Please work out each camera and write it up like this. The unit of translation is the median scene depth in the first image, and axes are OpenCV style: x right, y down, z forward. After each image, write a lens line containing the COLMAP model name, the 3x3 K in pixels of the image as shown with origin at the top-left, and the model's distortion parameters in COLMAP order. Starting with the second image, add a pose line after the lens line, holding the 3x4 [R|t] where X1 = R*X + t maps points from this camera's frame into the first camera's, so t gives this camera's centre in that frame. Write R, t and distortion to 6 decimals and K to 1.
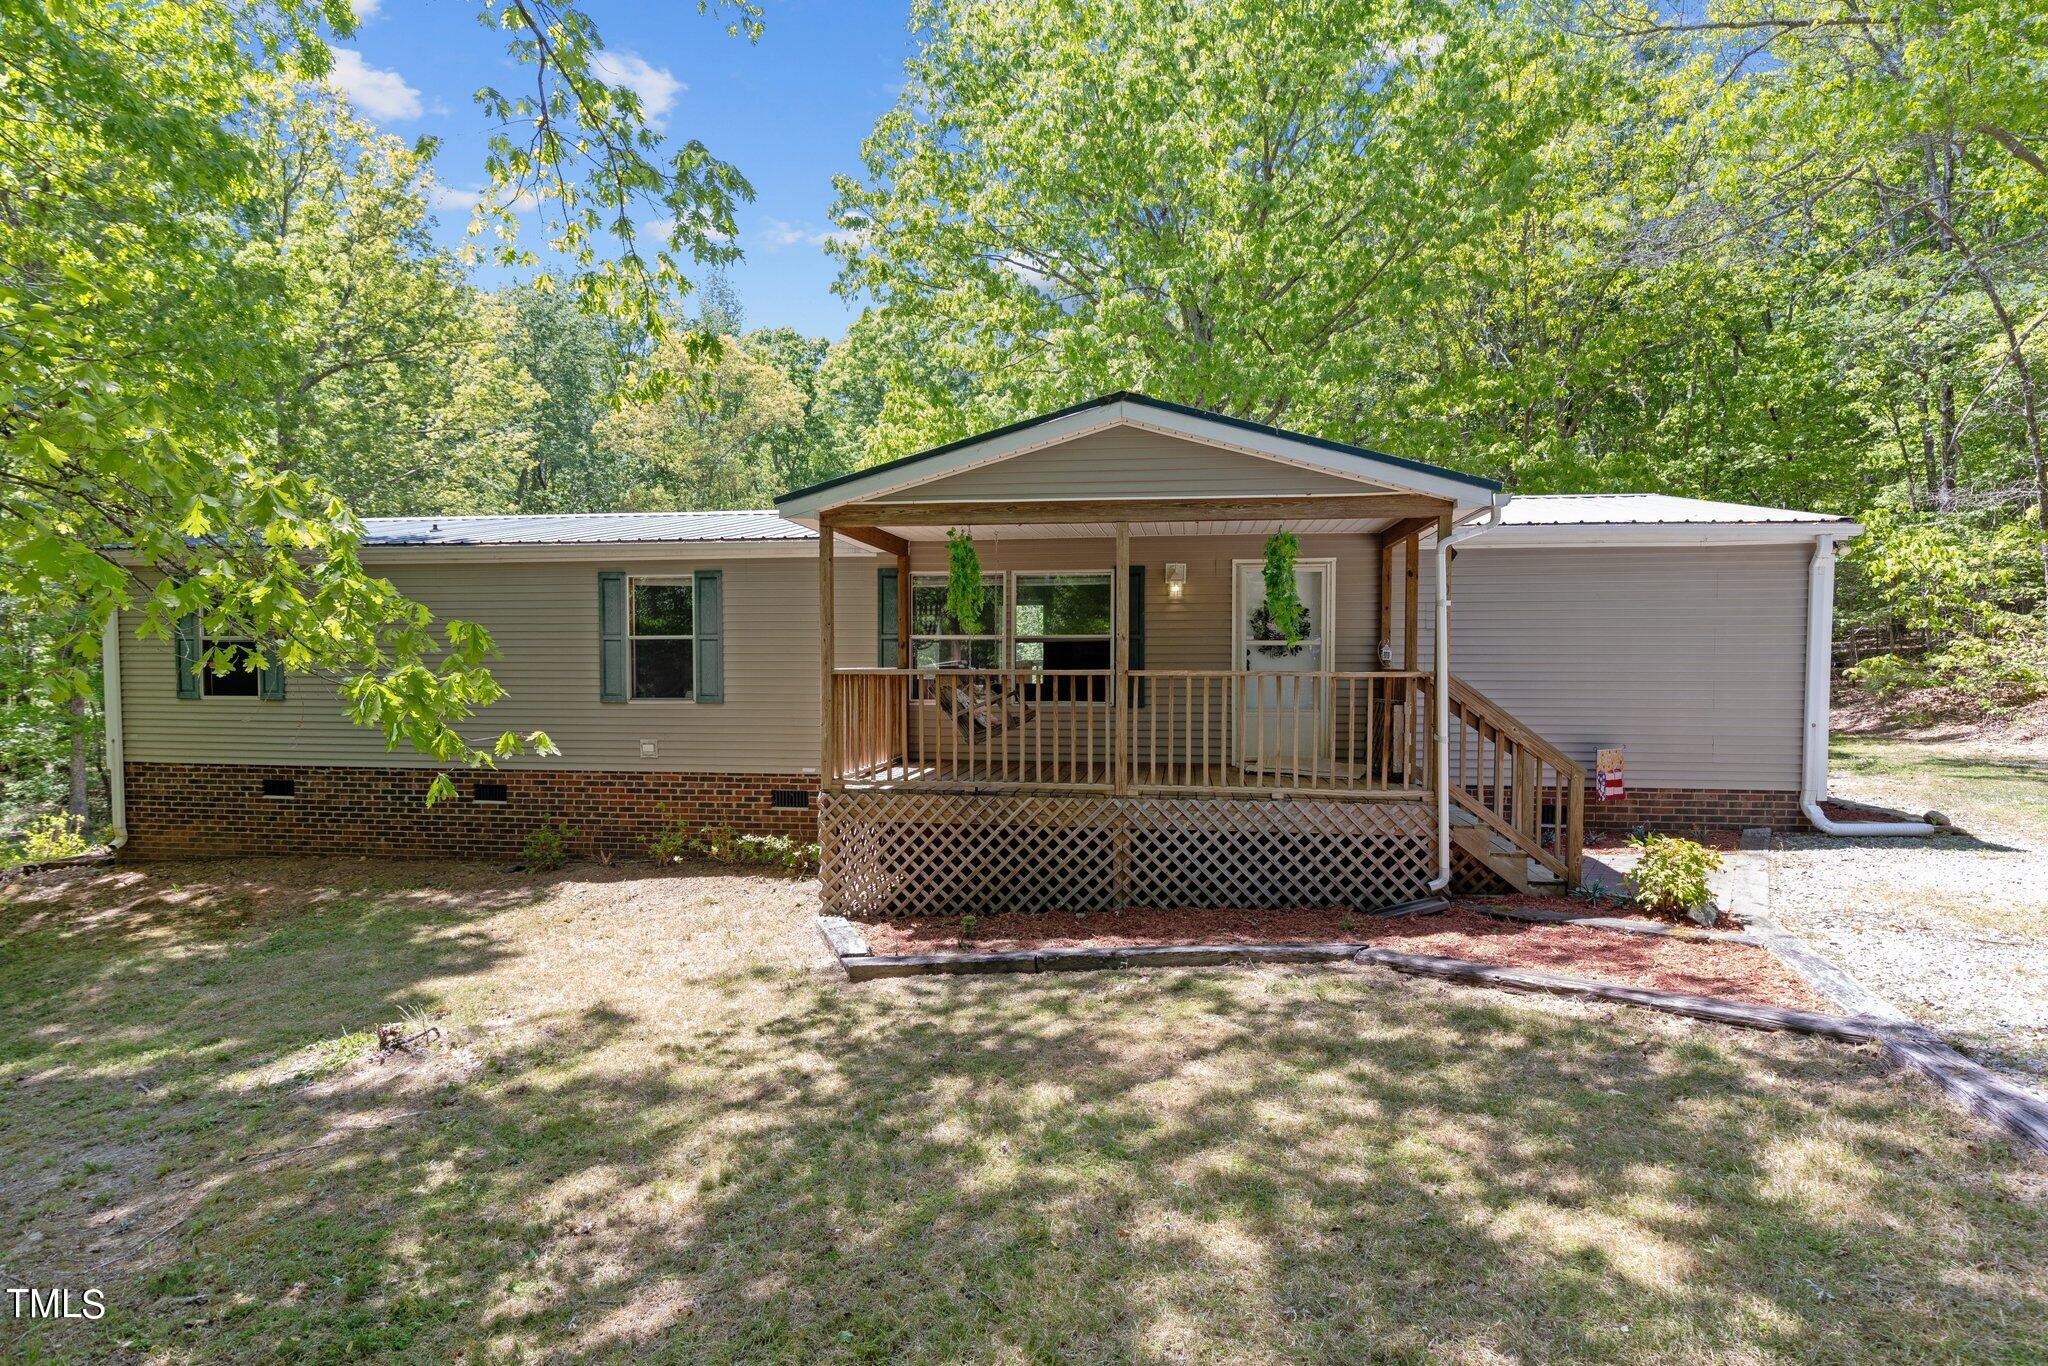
lens RADIAL K [[1066.9, 0, 1026.3], [0, 1066.9, 680.1], [0, 0, 1]] dist [0.000368, -0.000738]
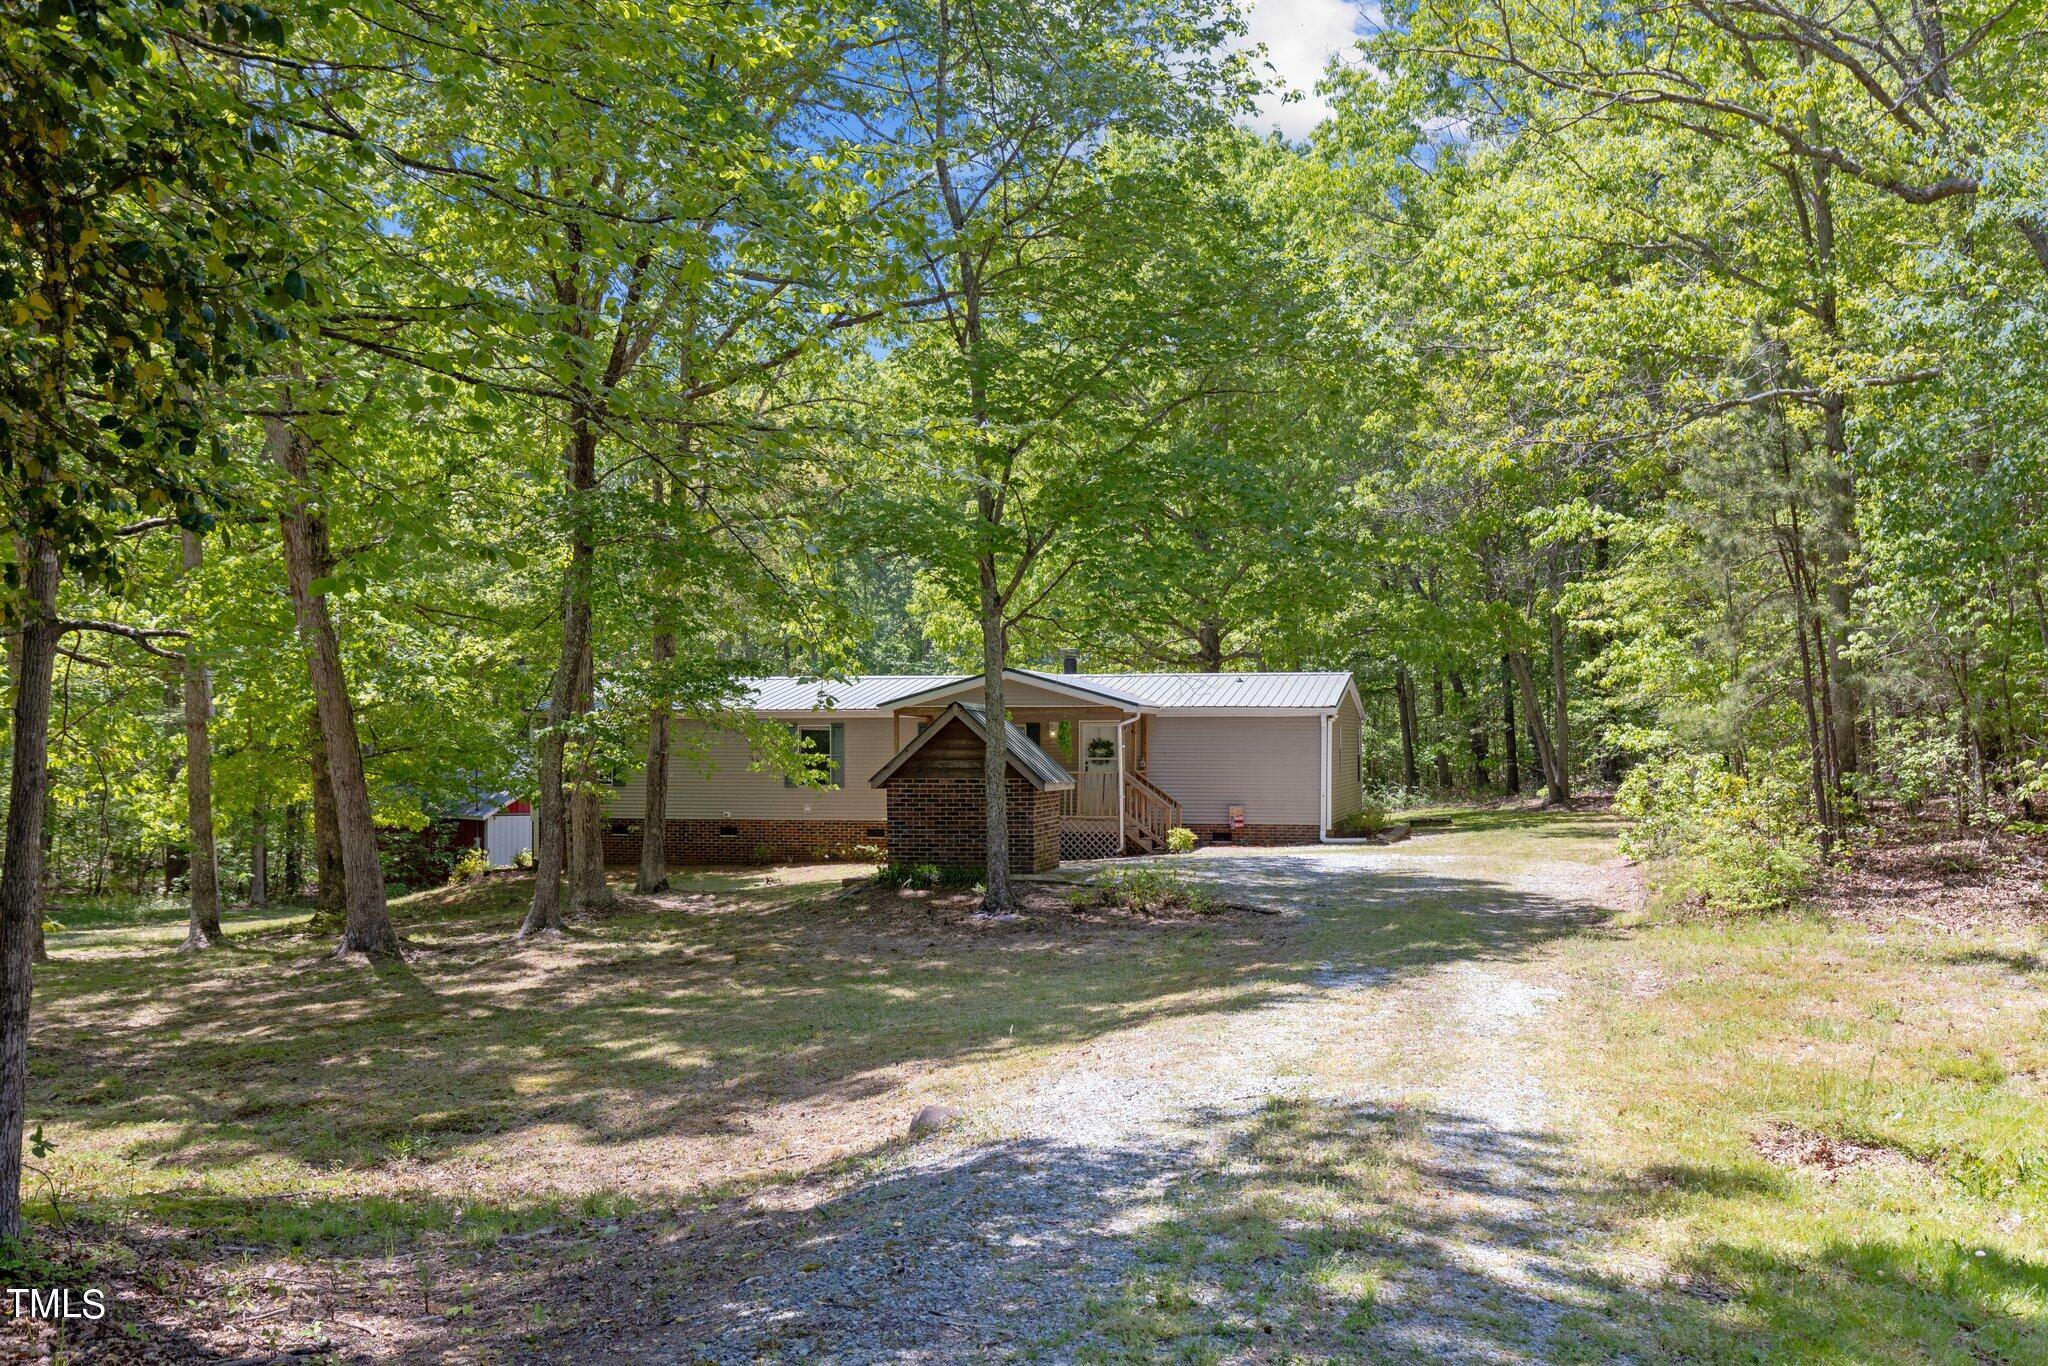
lens RADIAL K [[2129.1, 0, 1026.6], [0, 2129.1, 686.9], [0, 0, 1]] dist [0.014990, 0.000000]
pose [[0.994932, -0.003017, -0.100504, 0.639413], [-0.001990, 0.998763, -0.049682, 0.042402], [0.100530, 0.049630, 0.993695, -4.057622]]
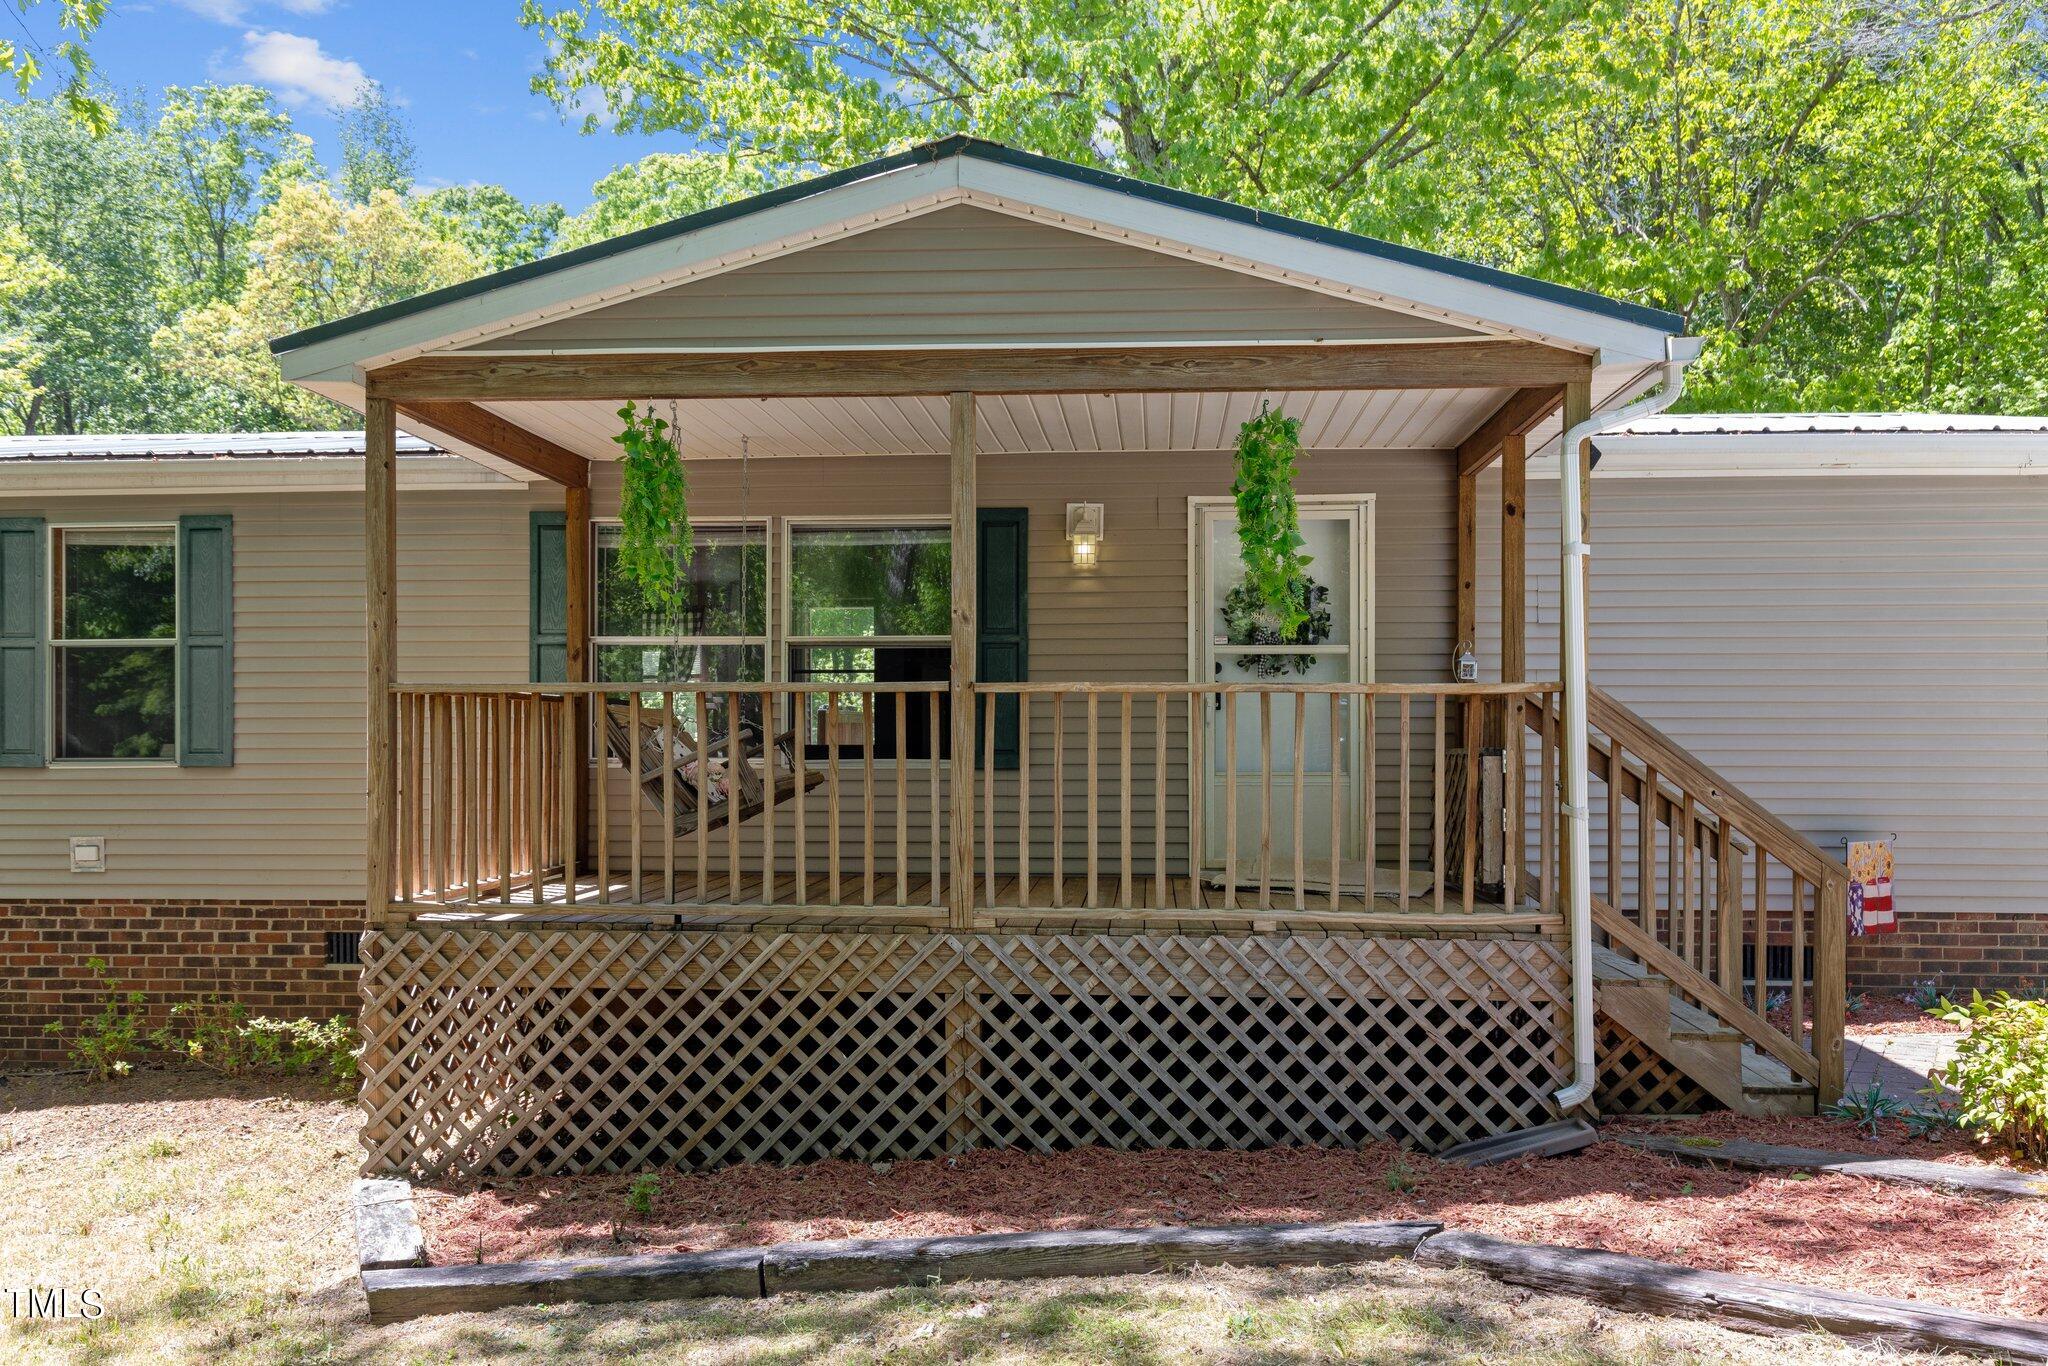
lens RADIAL K [[1688.7, 0, 1016.6], [0, 1688.7, 713.4], [0, 0, 1]] dist [0.008853, -0.000469]
pose [[0.997685, 0.000559, 0.067999, 0.058078], [0.001751, 0.999423, -0.033911, 0.031795], [-0.067979, 0.033952, 0.997109, 0.184069]]
